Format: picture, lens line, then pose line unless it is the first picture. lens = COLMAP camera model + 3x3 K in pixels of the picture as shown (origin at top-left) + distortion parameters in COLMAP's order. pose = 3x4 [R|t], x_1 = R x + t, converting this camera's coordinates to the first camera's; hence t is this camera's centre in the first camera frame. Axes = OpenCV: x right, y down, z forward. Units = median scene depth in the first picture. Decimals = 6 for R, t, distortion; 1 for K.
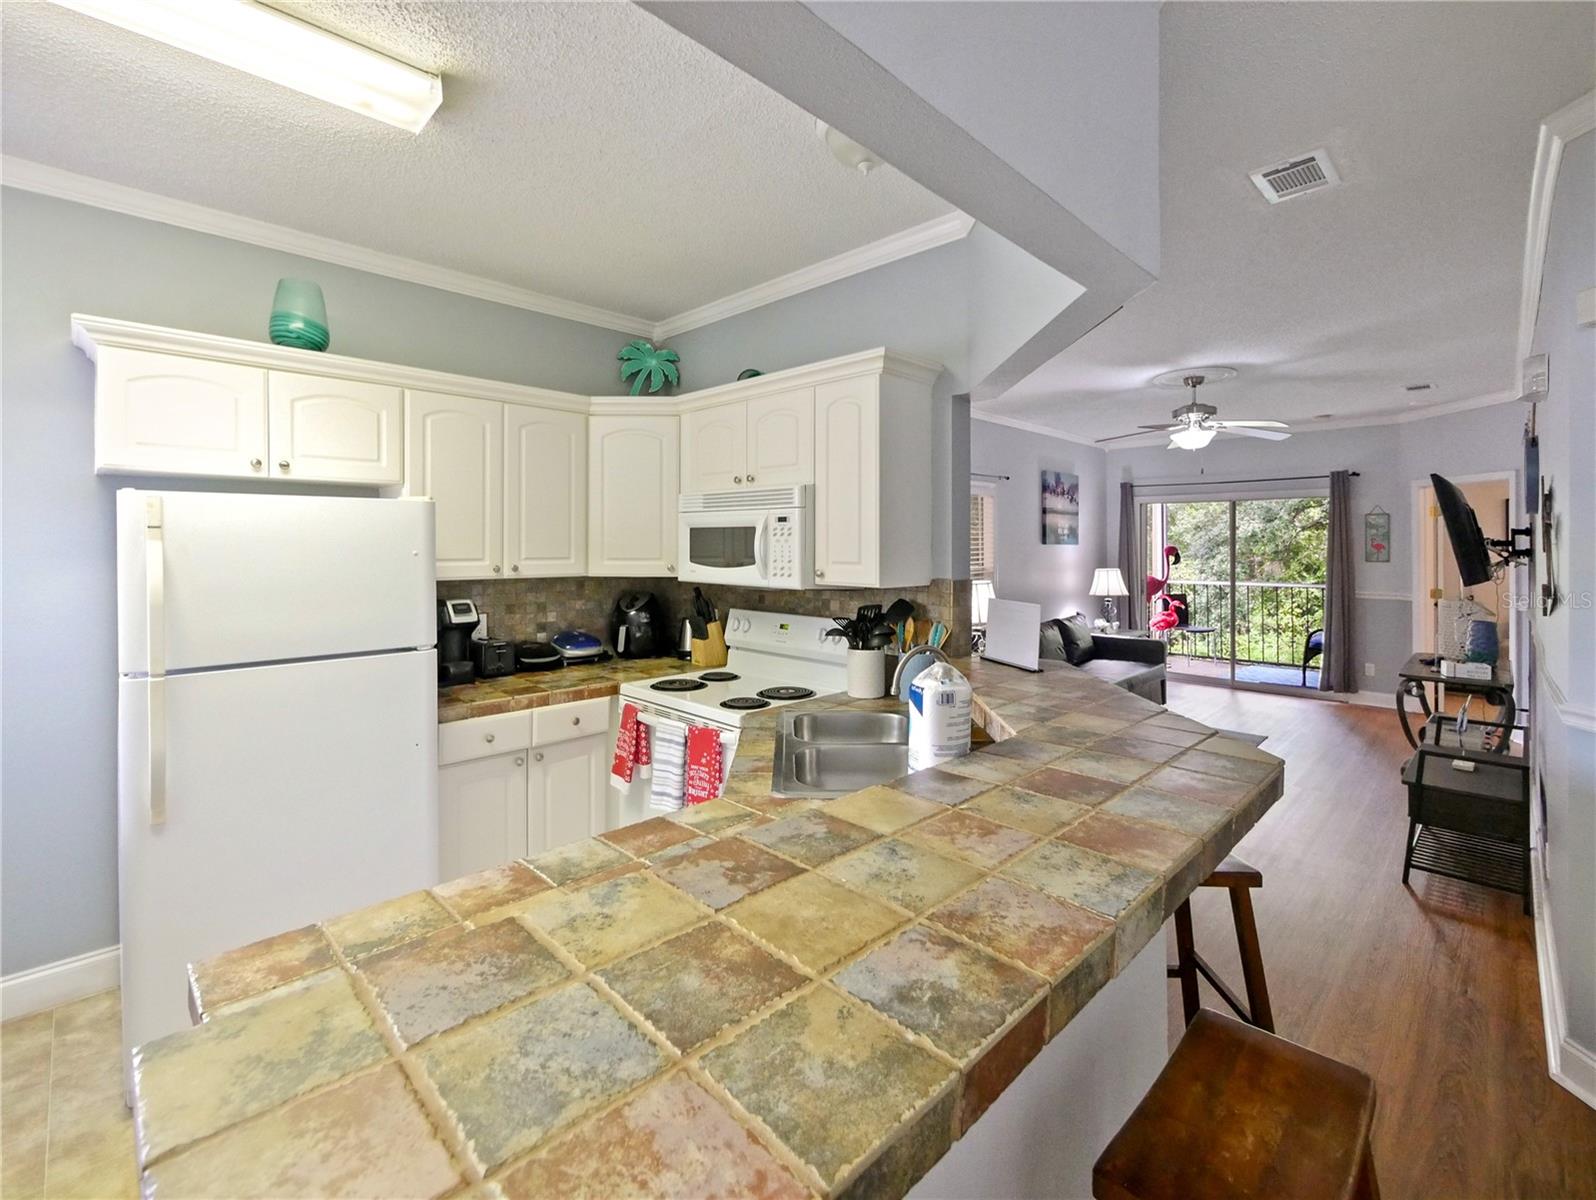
lens RADIAL K [[693.5, 0, 815.8], [0, 693.5, 546.7], [0, 0, 1]] dist [-0.004366, -0.000080]
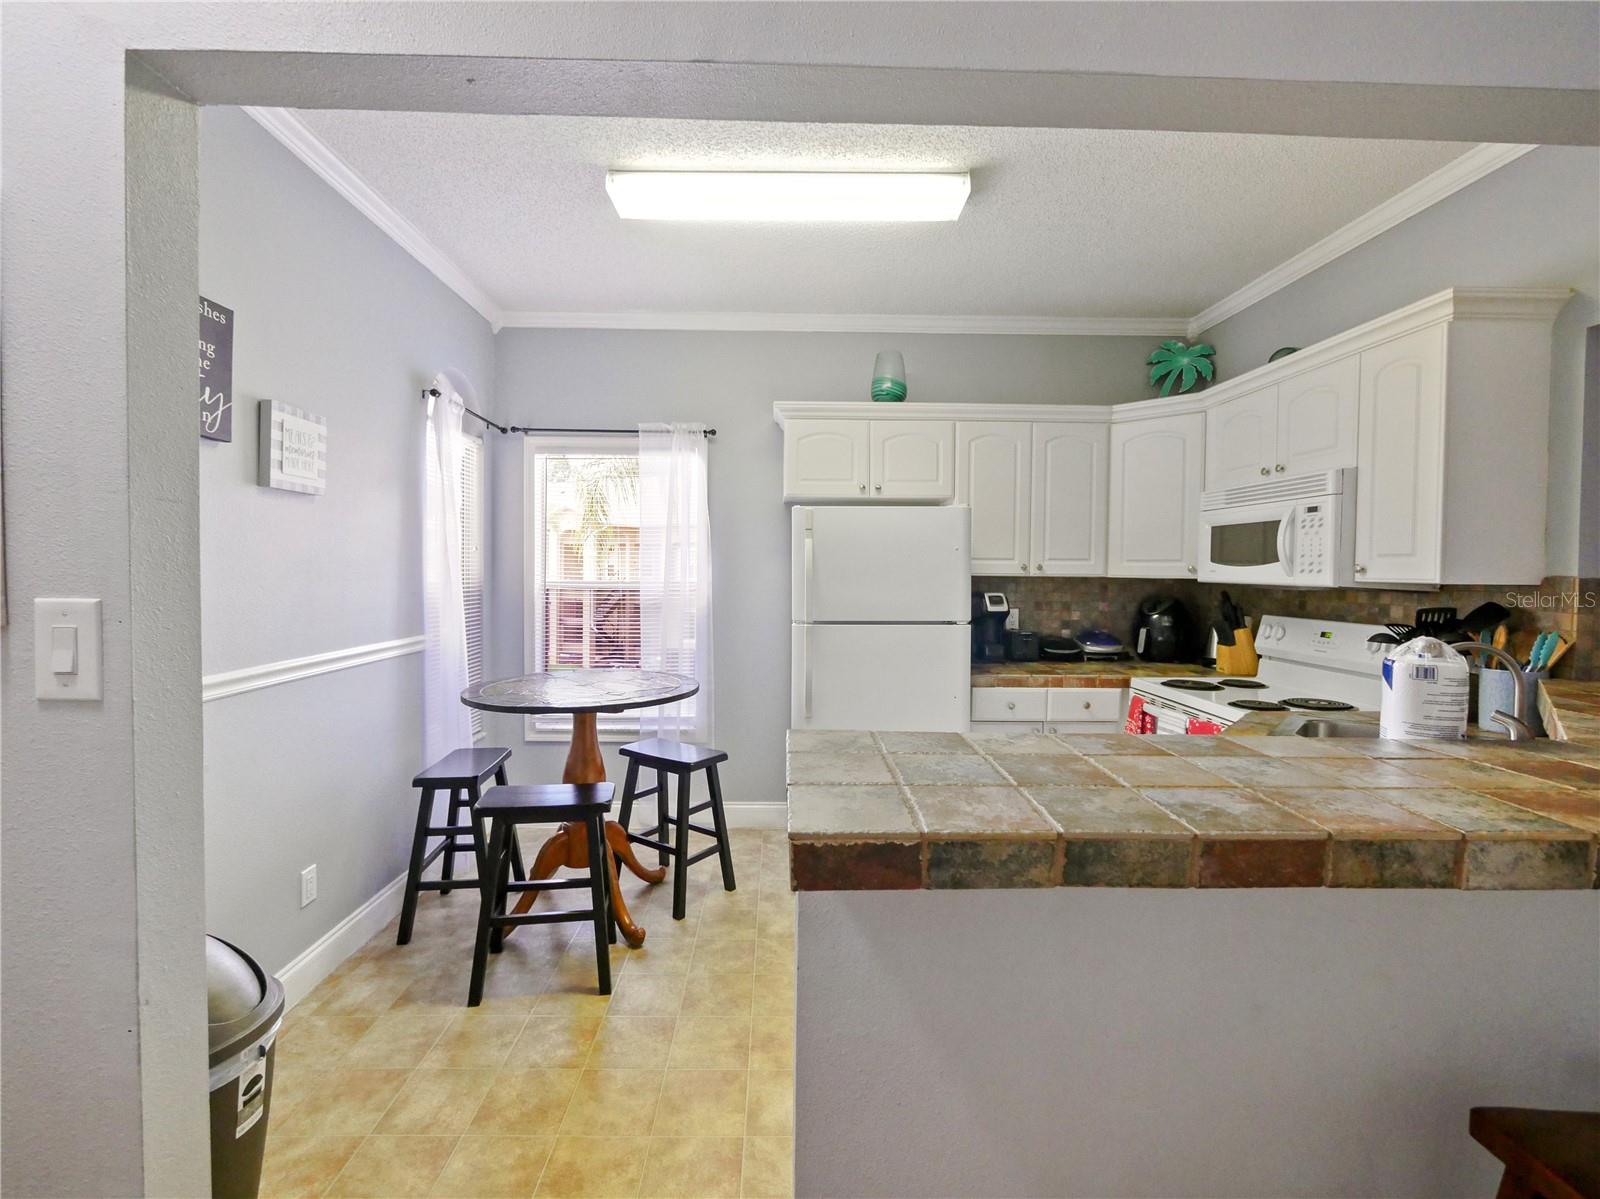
lens RADIAL K [[714.3, 0, 809.9], [0, 714.3, 593.8], [0, 0, 1]] dist [-0.007991, 0.000804]
pose [[0.715720, 0.028161, -0.697820, 0.131973], [-0.008578, 0.999466, 0.031536, 0.046853], [0.698335, -0.016585, 0.715579, -0.118574]]
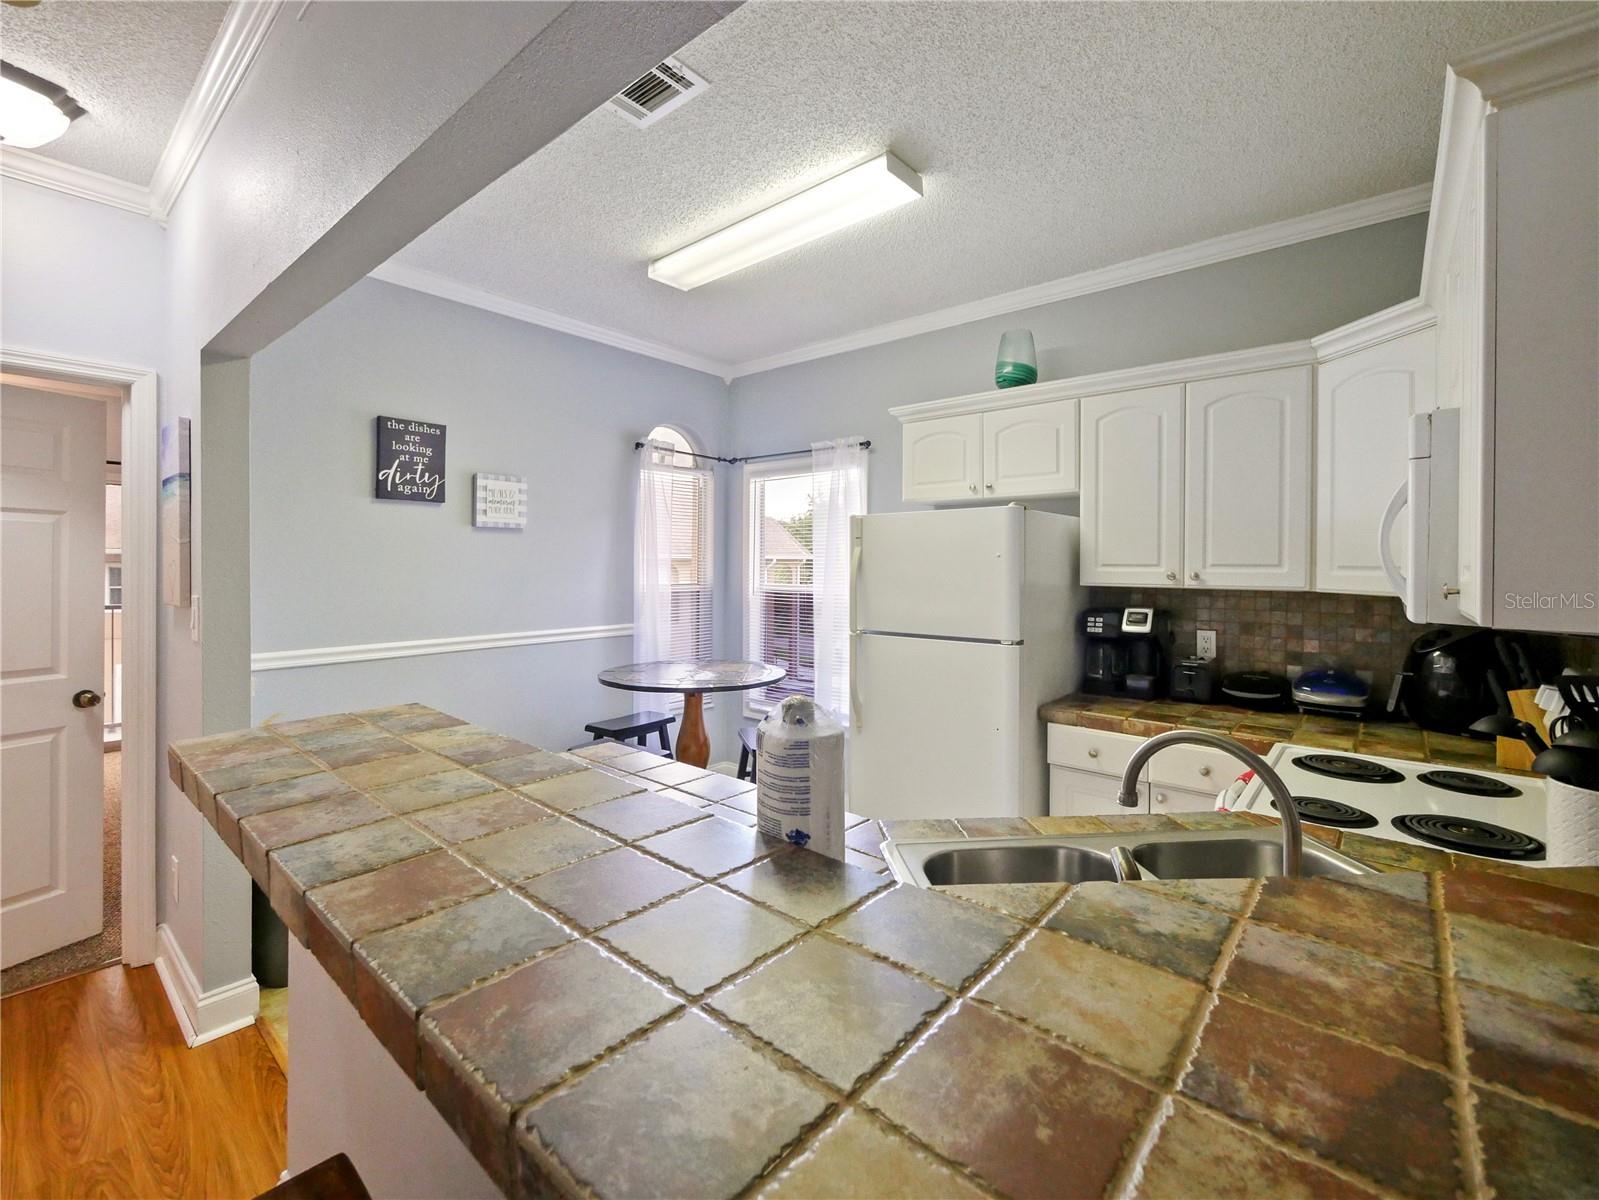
lens RADIAL K [[713.8, 0, 771.7], [0, 713.8, 574.9], [0, 0, 1]] dist [-0.007991, 0.000804]
pose [[0.046350, 0.015044, -0.998812, 0.464550], [-0.006964, 0.999867, 0.014737, 0.023108], [0.998901, 0.006273, 0.046448, 0.508857]]
